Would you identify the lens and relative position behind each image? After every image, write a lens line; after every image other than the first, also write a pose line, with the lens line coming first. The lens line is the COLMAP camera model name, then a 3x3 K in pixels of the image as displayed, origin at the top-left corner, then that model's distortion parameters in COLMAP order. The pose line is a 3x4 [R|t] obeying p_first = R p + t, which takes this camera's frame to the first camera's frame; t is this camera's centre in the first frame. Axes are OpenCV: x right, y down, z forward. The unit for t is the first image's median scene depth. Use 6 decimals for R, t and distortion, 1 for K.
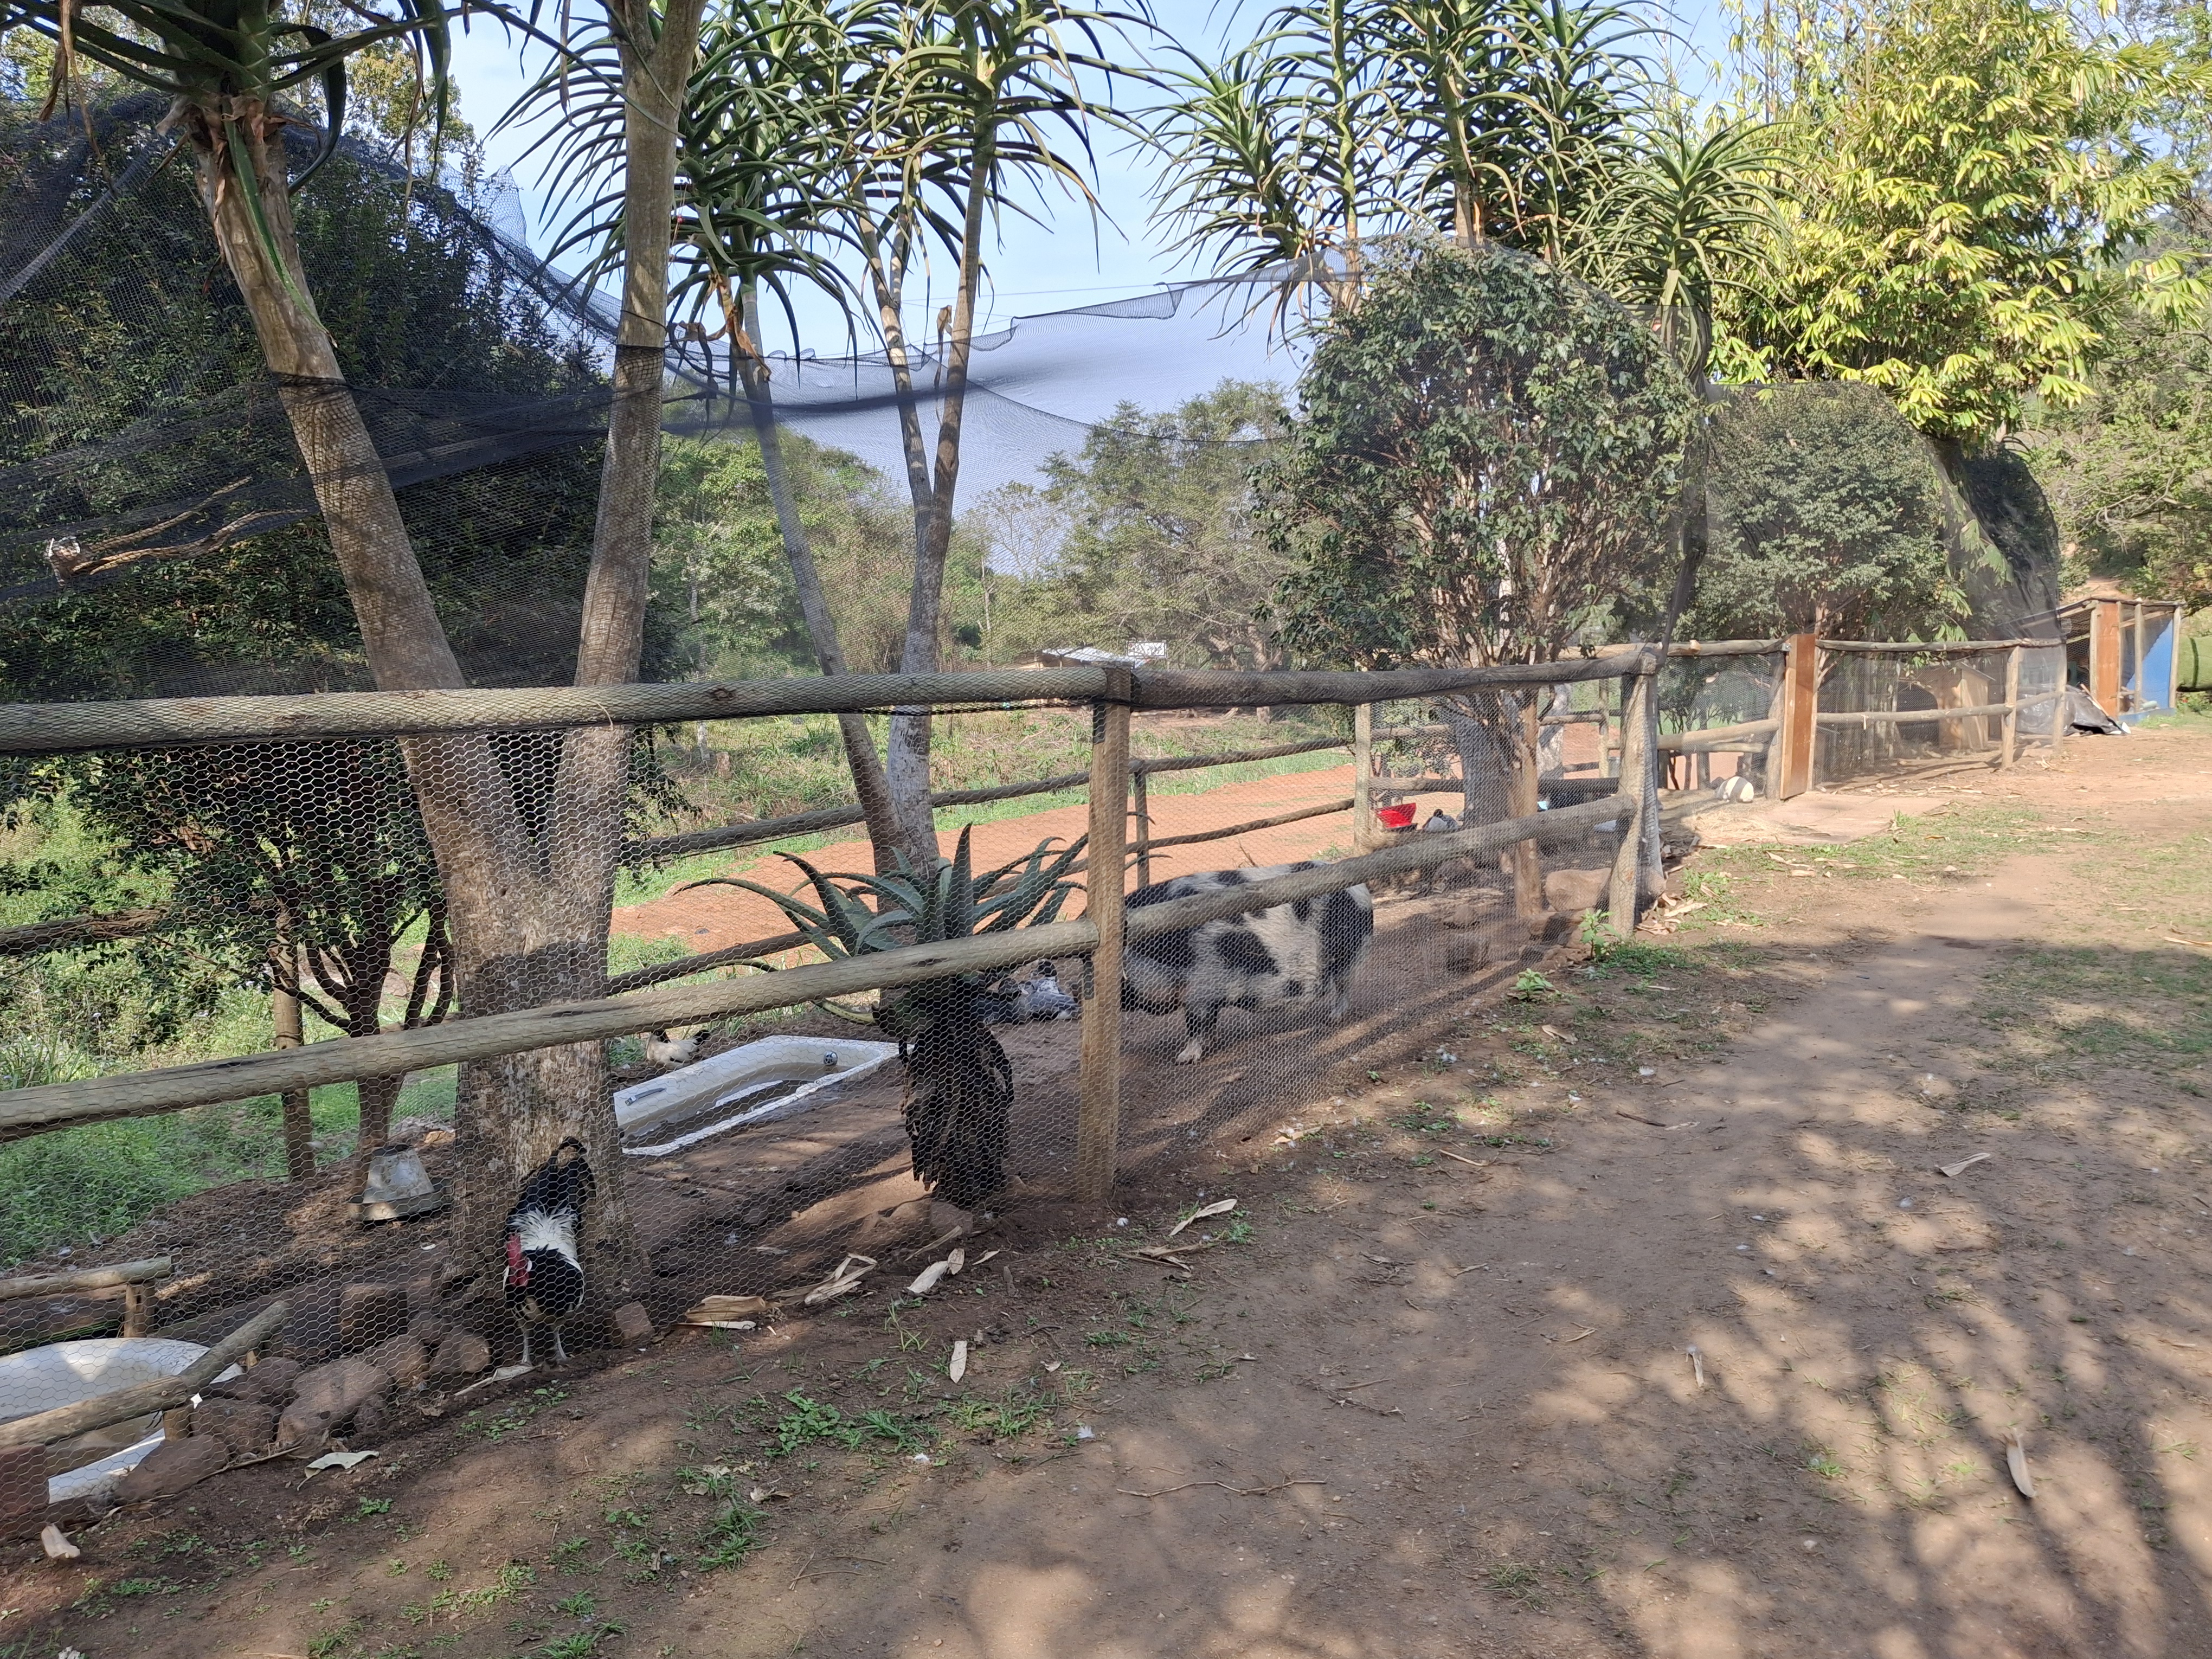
lens RADIAL K [[1763.6, 0, 1103.2], [0, 1763.6, 814.2], [0, 0, 1]] dist [0.048027, -0.086049]
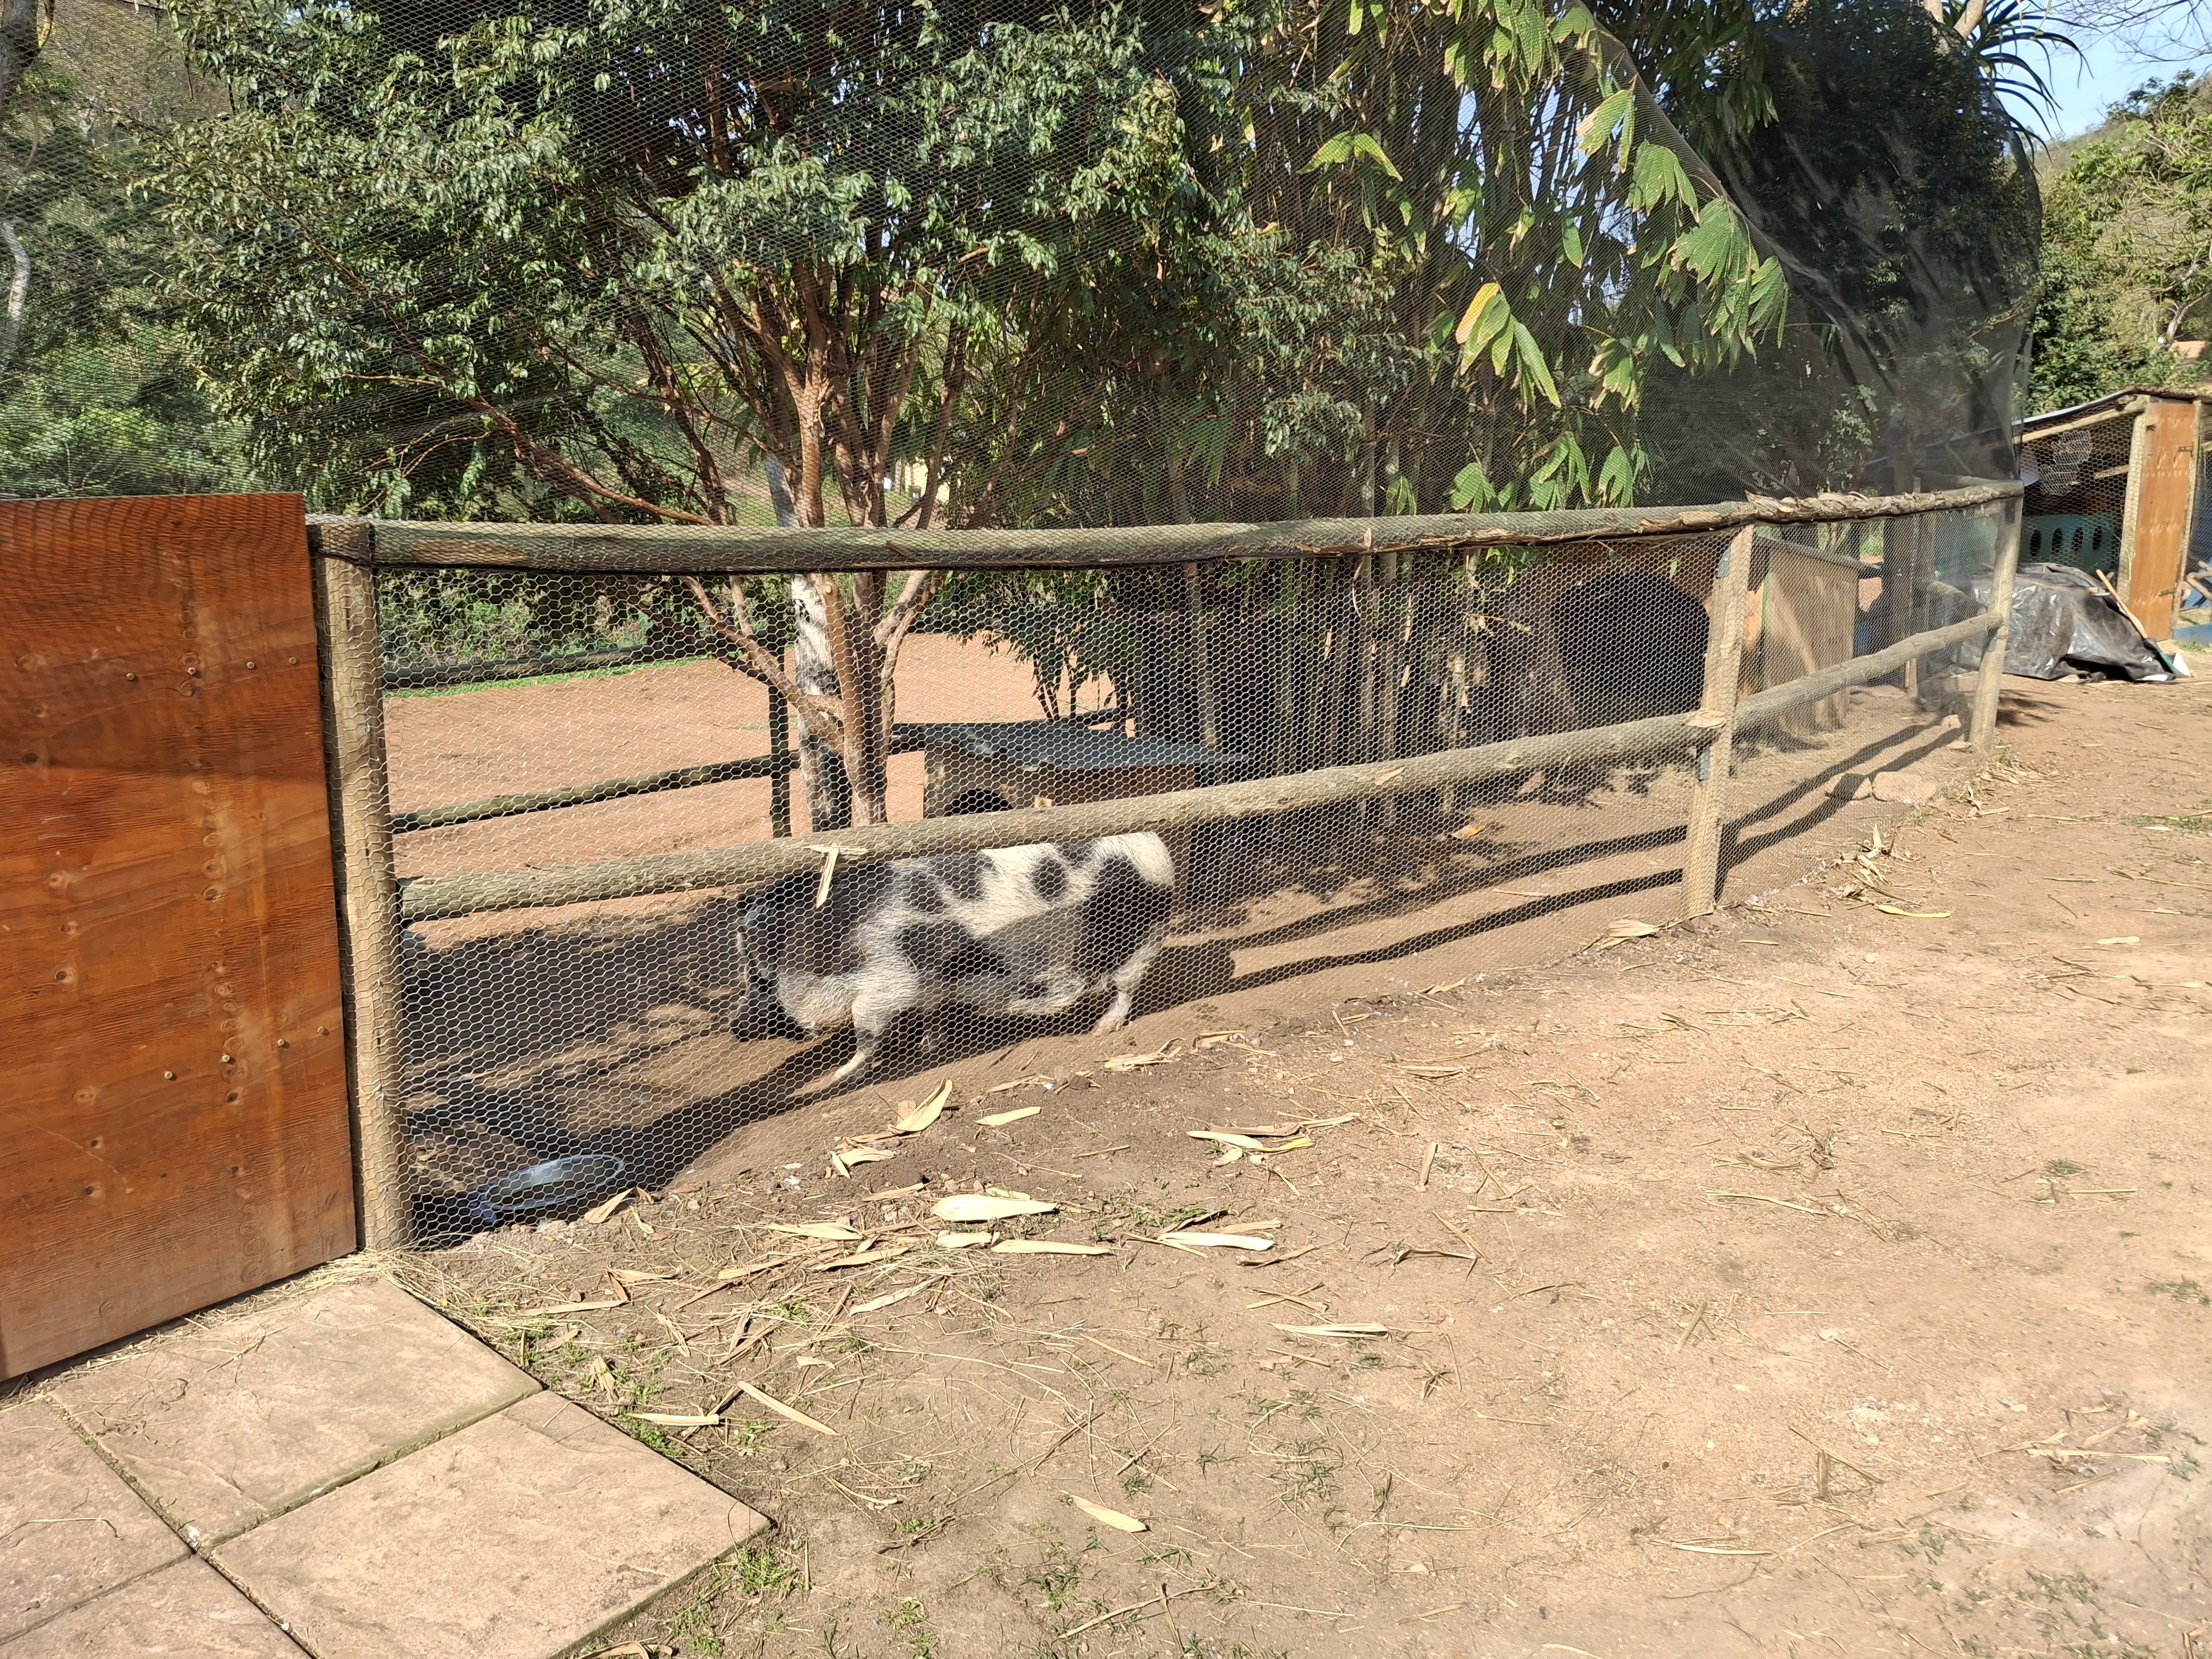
lens RADIAL K [[1763.6, 0, 1015.2], [0, 1763.6, 802.0], [0, 0, 1]] dist [0.048027, -0.086049]
pose [[0.996077, 0.039101, -0.079388, 0.459979], [-0.030136, 0.993348, 0.111138, -0.085497], [0.083206, -0.108309, 0.990629, 0.755125]]
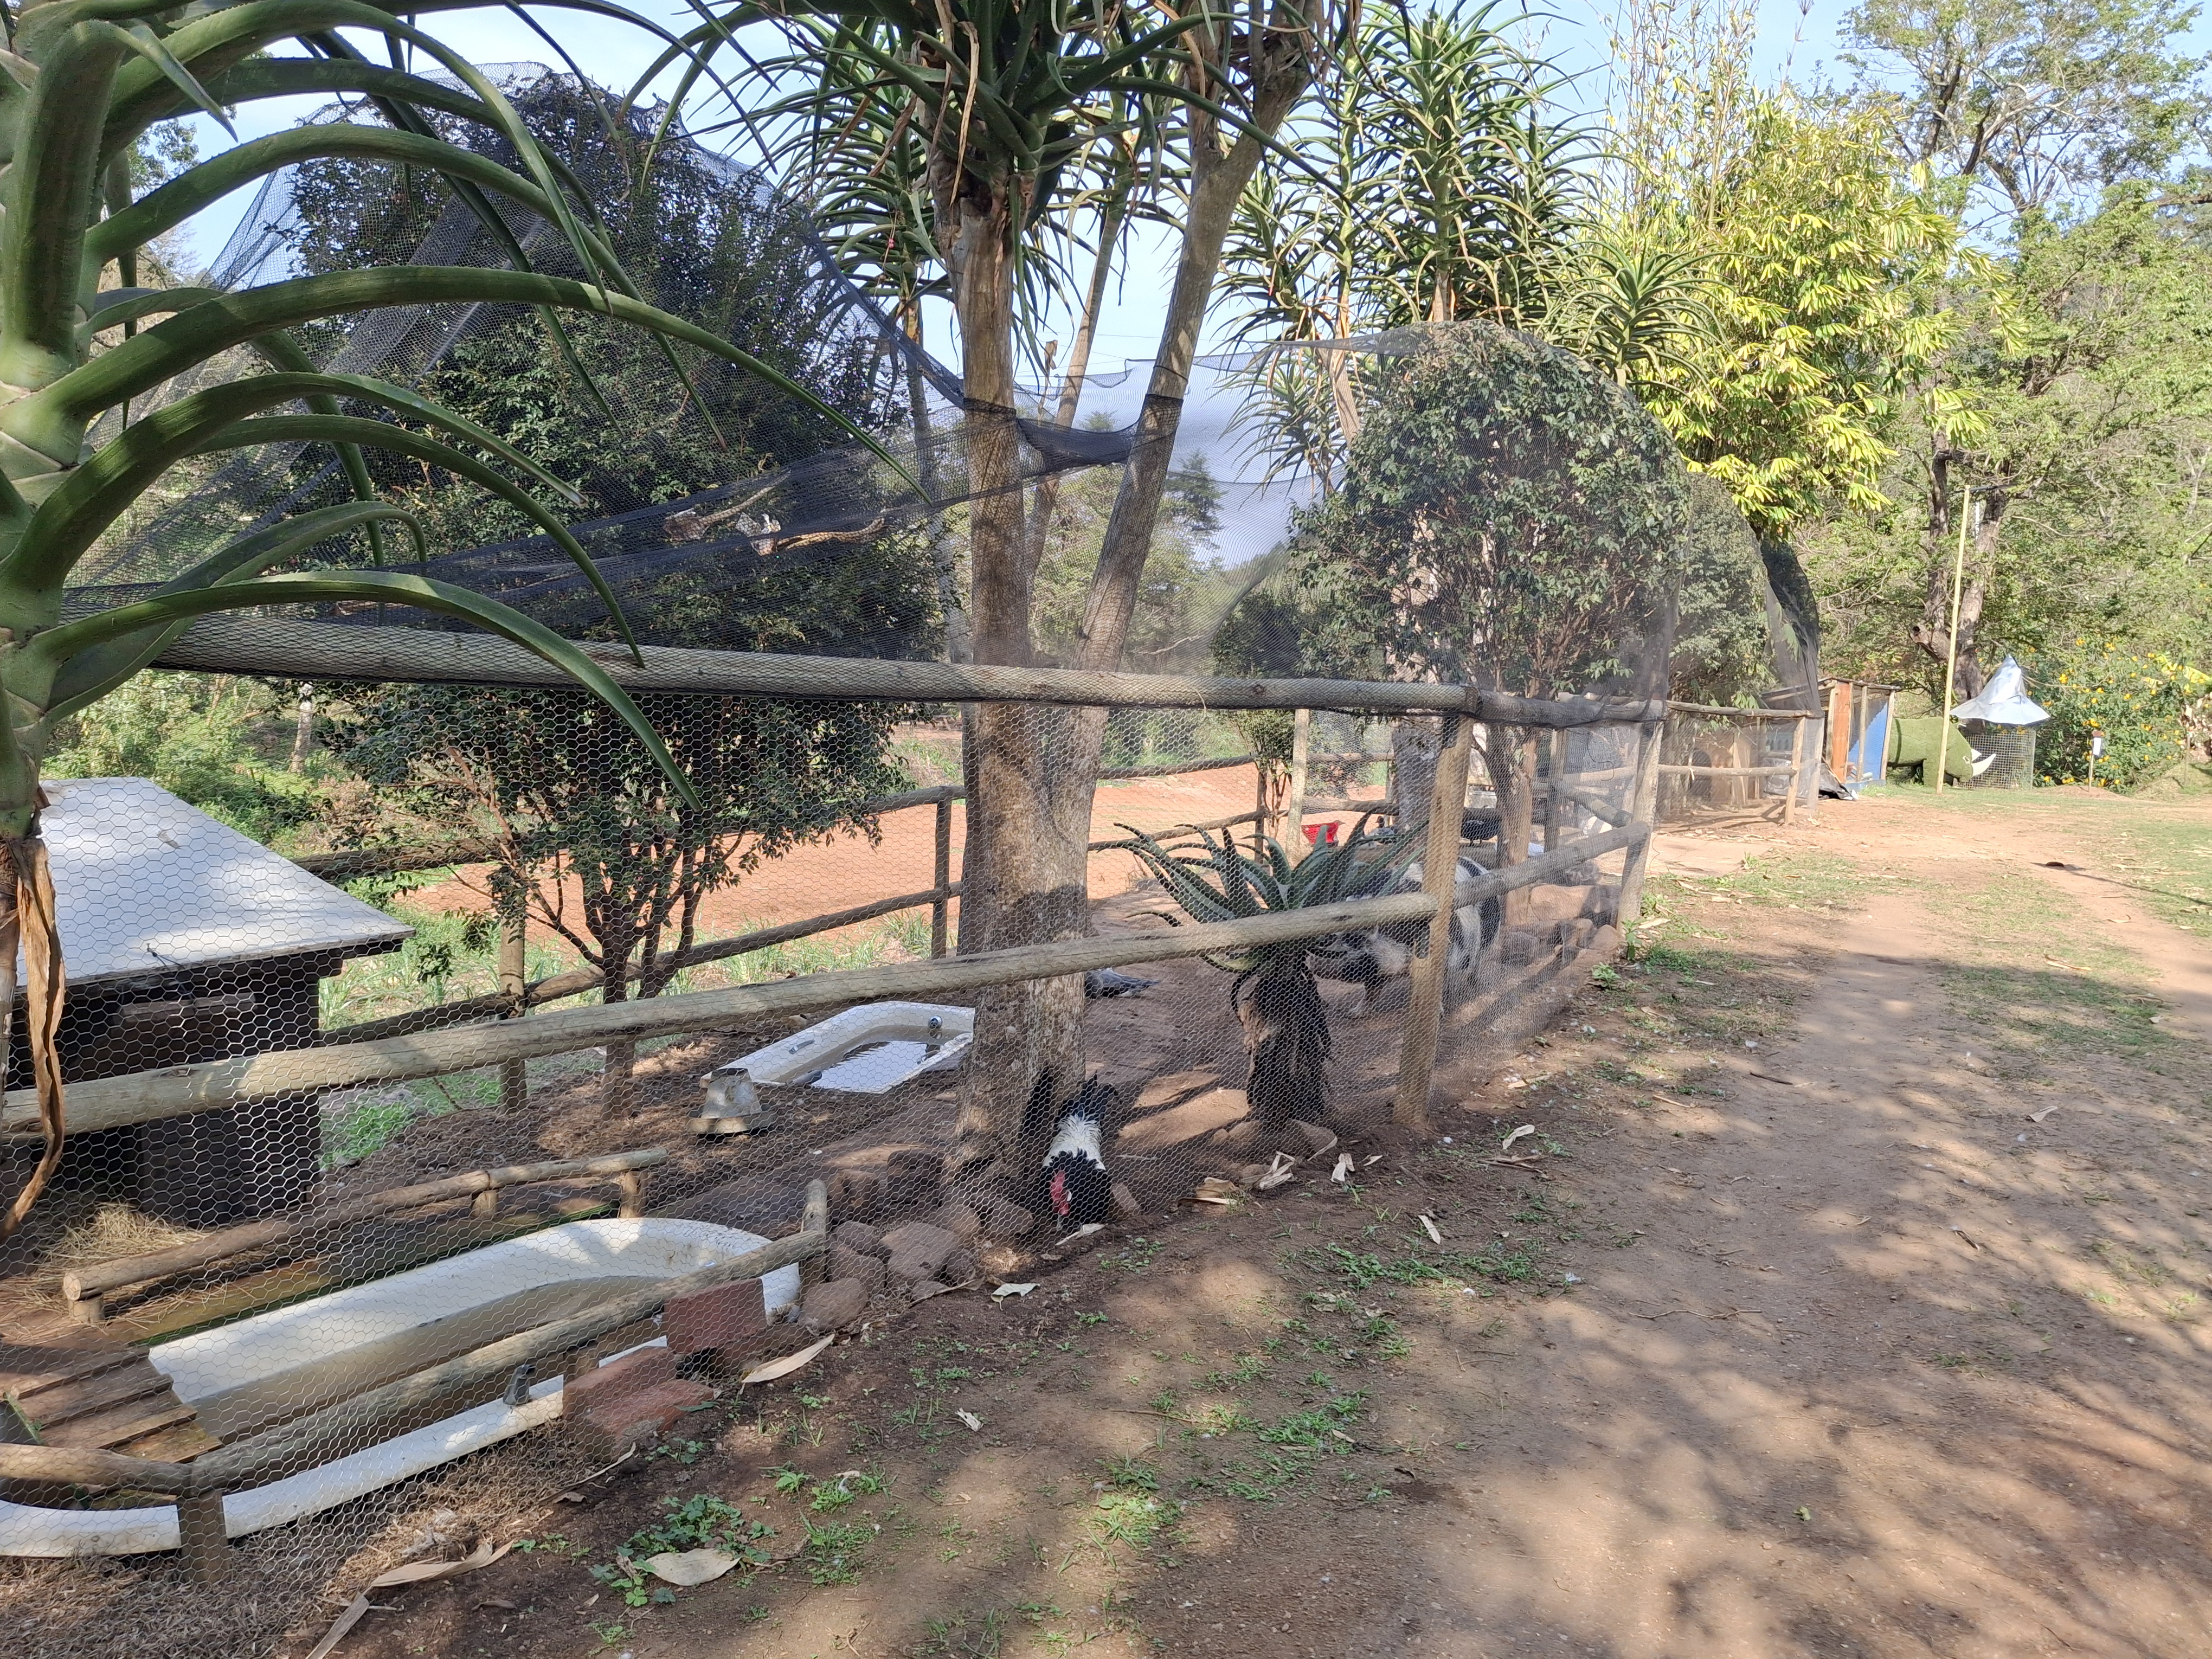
lens RADIAL K [[1763.6, 0, 1120.2], [0, 1763.6, 839.4], [0, 0, 1]] dist [0.048027, -0.086049]
pose [[0.982963, 0.055170, 0.175328, -0.124779], [-0.055924, 0.998435, -0.000637, 0.010163], [-0.175088, -0.009179, 0.984510, -0.048597]]
